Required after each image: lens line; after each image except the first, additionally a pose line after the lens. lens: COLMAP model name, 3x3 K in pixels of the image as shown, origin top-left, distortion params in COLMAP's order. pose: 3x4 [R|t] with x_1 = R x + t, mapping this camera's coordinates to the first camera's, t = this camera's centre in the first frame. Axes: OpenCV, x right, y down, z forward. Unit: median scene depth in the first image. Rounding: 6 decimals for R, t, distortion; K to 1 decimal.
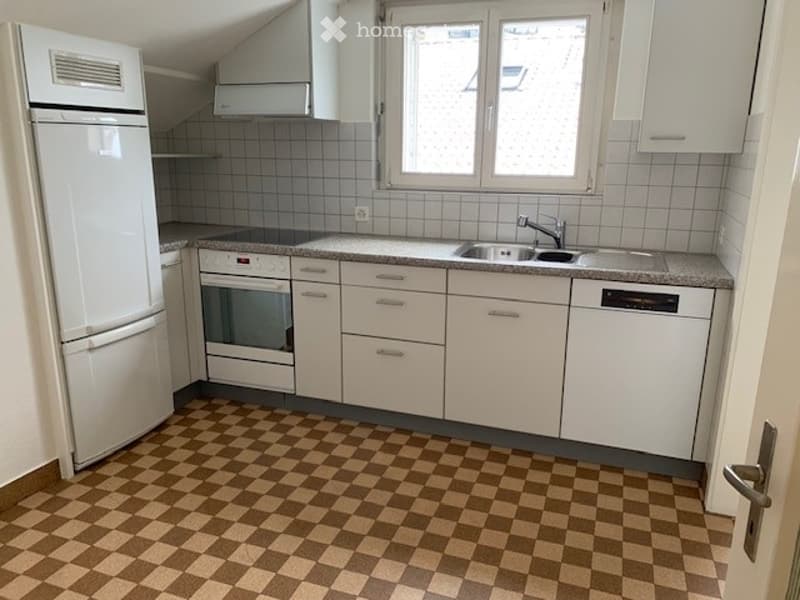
lens RADIAL K [[607.0, 0, 401.1], [0, 607.0, 301.0], [0, 0, 1]] dist [0.043996, -0.037928]
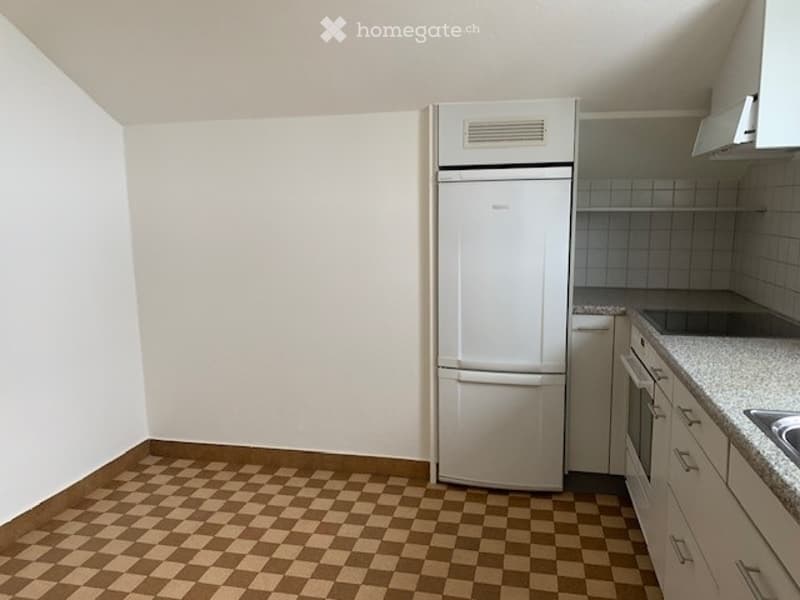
lens RADIAL K [[607.0, 0, 402.1], [0, 607.0, 301.0], [0, 0, 1]] dist [0.043996, -0.037928]
pose [[0.135929, 0.145852, -0.979924, 0.521154], [-0.235485, 0.965514, 0.111042, -0.155181], [0.962325, 0.215664, 0.165587, 0.674930]]
